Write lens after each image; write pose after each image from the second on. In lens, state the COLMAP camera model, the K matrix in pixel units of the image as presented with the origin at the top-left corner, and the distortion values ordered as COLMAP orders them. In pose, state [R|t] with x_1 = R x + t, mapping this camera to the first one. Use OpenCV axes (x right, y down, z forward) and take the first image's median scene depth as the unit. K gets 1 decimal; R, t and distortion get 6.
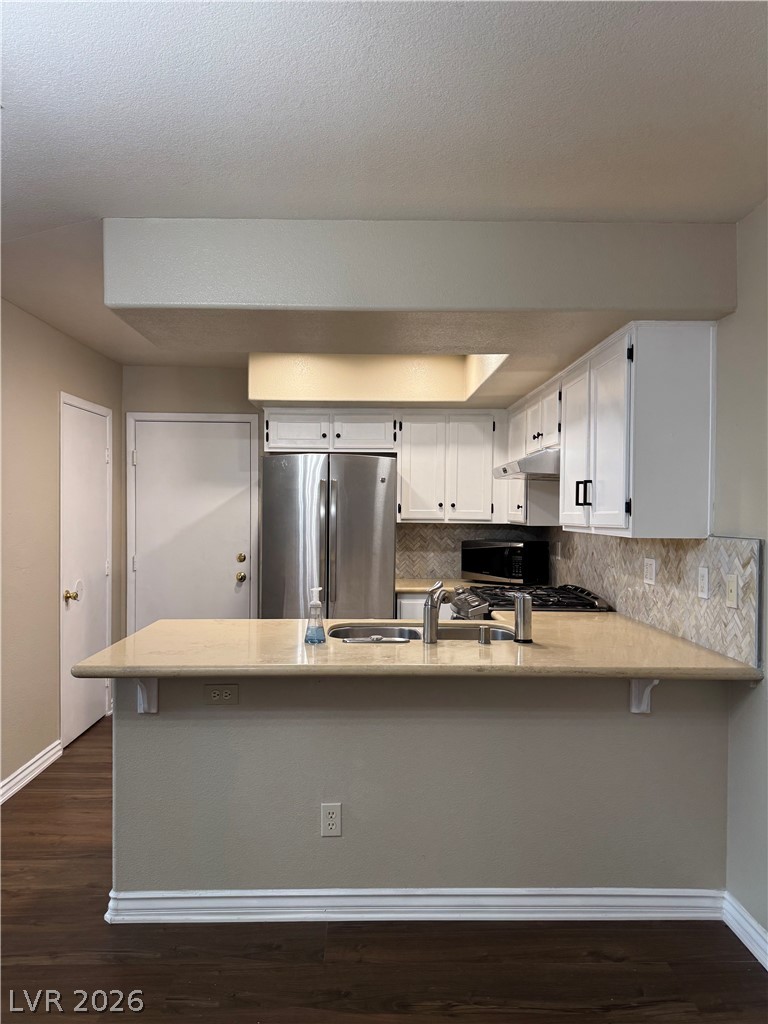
lens RADIAL K [[725.9, 0, 383.0], [0, 725.9, 514.2], [0, 0, 1]] dist [0.120017, -0.208374]
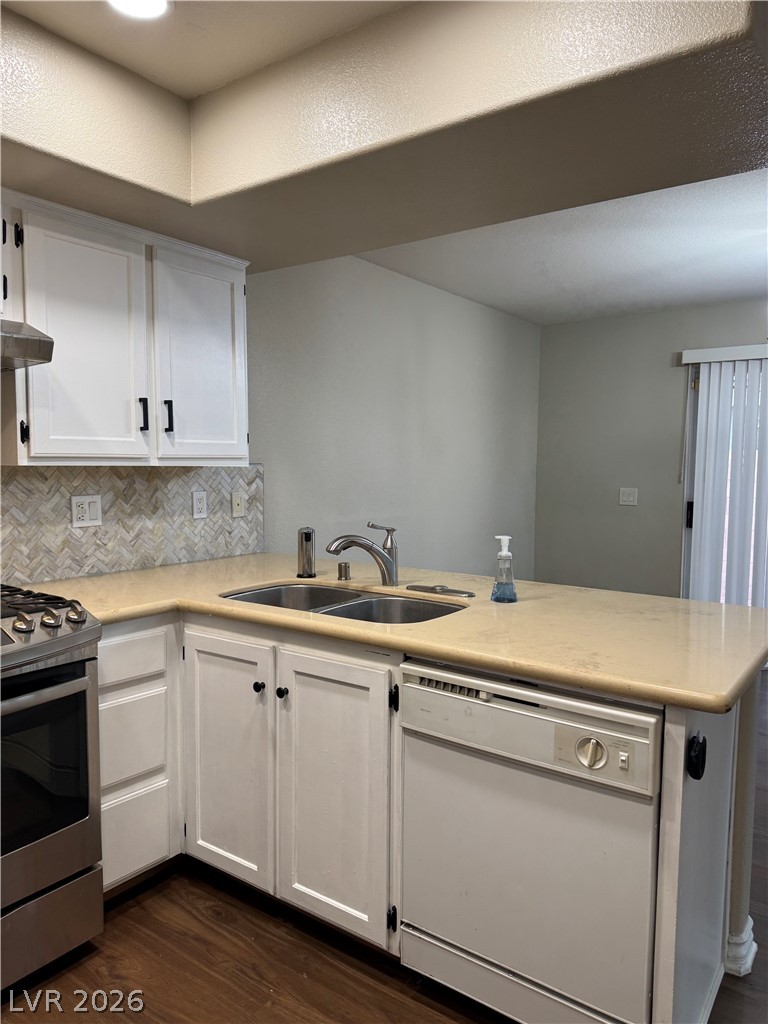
lens RADIAL K [[725.9, 0, 383.0], [0, 725.9, 514.2], [0, 0, 1]] dist [0.120017, -0.208374]
pose [[-0.792126, -0.057042, 0.607686, -0.328672], [-0.010554, 0.996755, 0.079806, 0.009677], [-0.610266, 0.056803, -0.790157, 1.185553]]
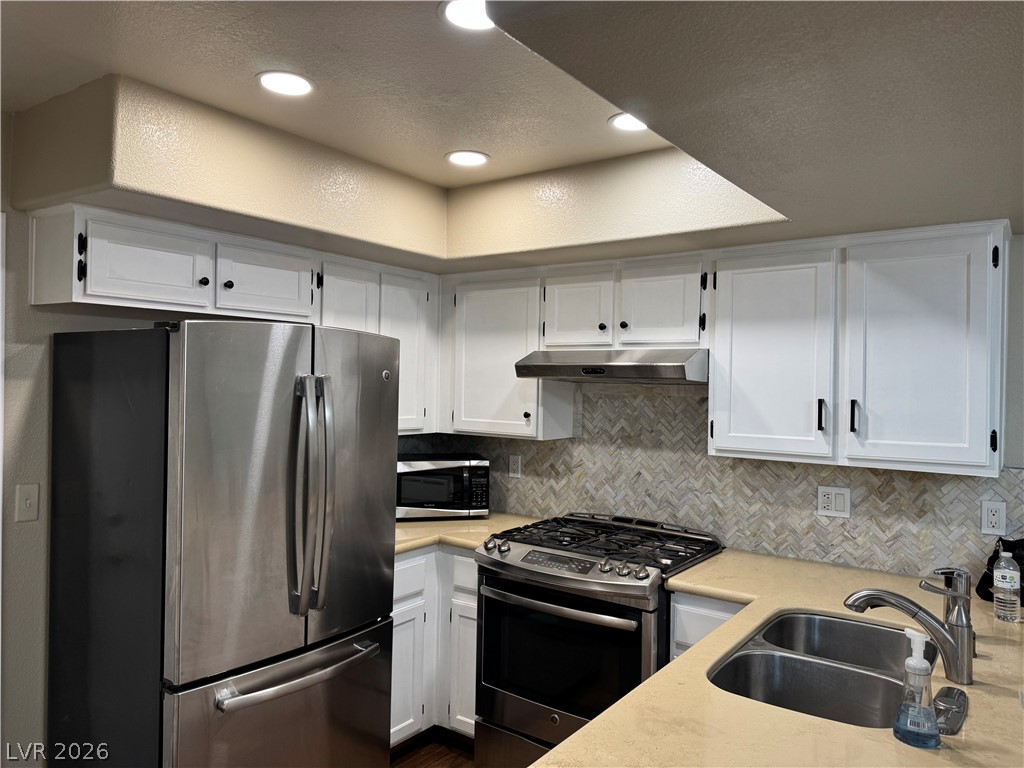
lens RADIAL K [[718.5, 0, 510.3], [0, 718.5, 382.6], [0, 0, 1]] dist [0.098649, -0.141731]
pose [[0.605355, 0.003373, 0.795948, -0.450587], [-0.009590, 0.999949, 0.003057, -0.050185], [-0.795898, -0.009484, 0.605357, 0.641258]]
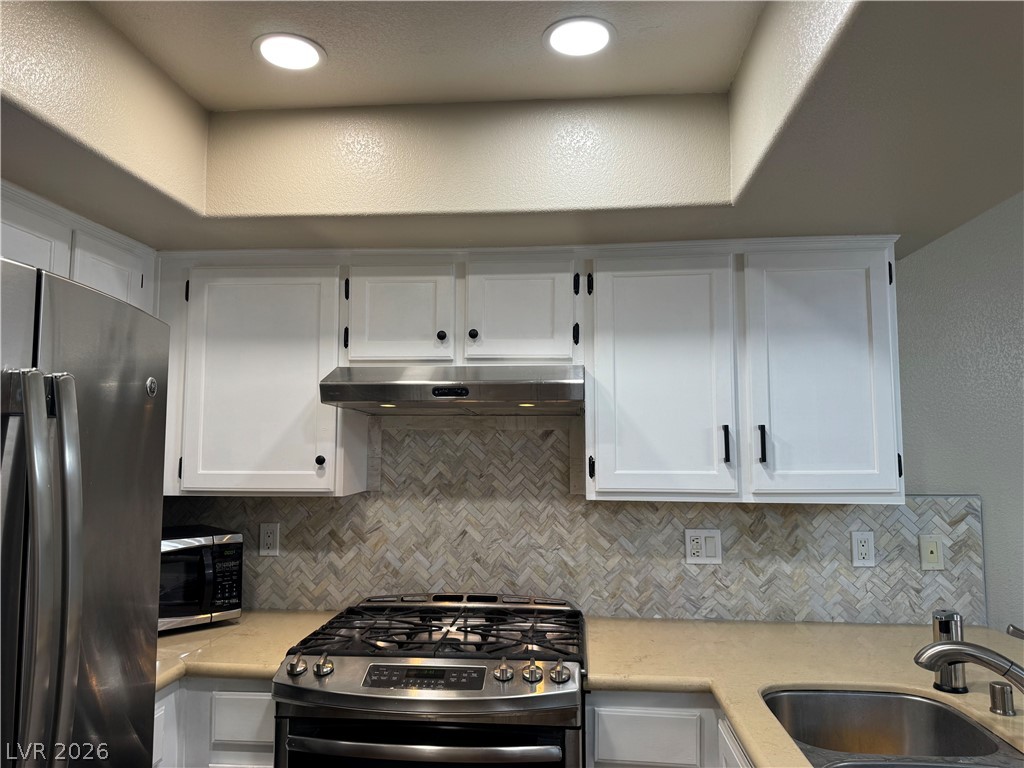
lens RADIAL K [[725.9, 0, 512.0], [0, 725.9, 384.0], [0, 0, 1]] dist [0.120017, -0.208374]
pose [[0.112087, 0.075194, 0.990849, -0.342663], [0.004376, 0.997086, -0.076163, -0.026270], [-0.993689, 0.012872, 0.111431, 0.906828]]
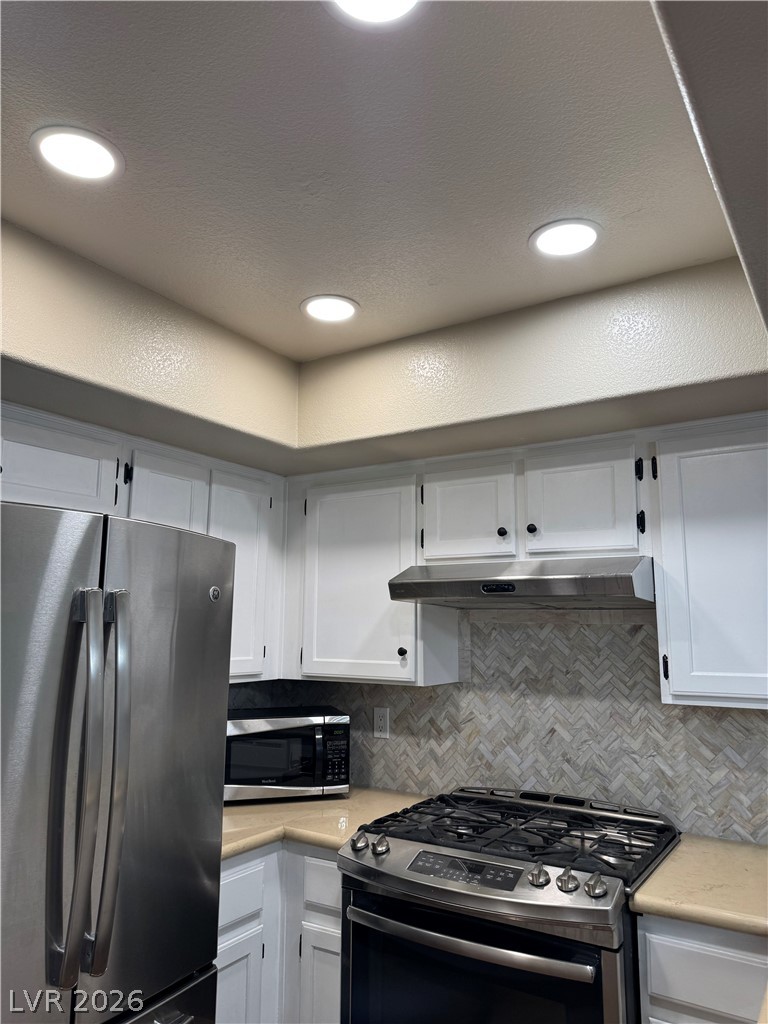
lens RADIAL K [[725.9, 0, 383.0], [0, 725.9, 514.2], [0, 0, 1]] dist [0.120017, -0.208374]
pose [[0.560932, 0.124785, 0.818403, -0.324621], [0.003138, 0.988247, -0.152833, -0.032427], [-0.827856, 0.088297, 0.553948, 0.777061]]
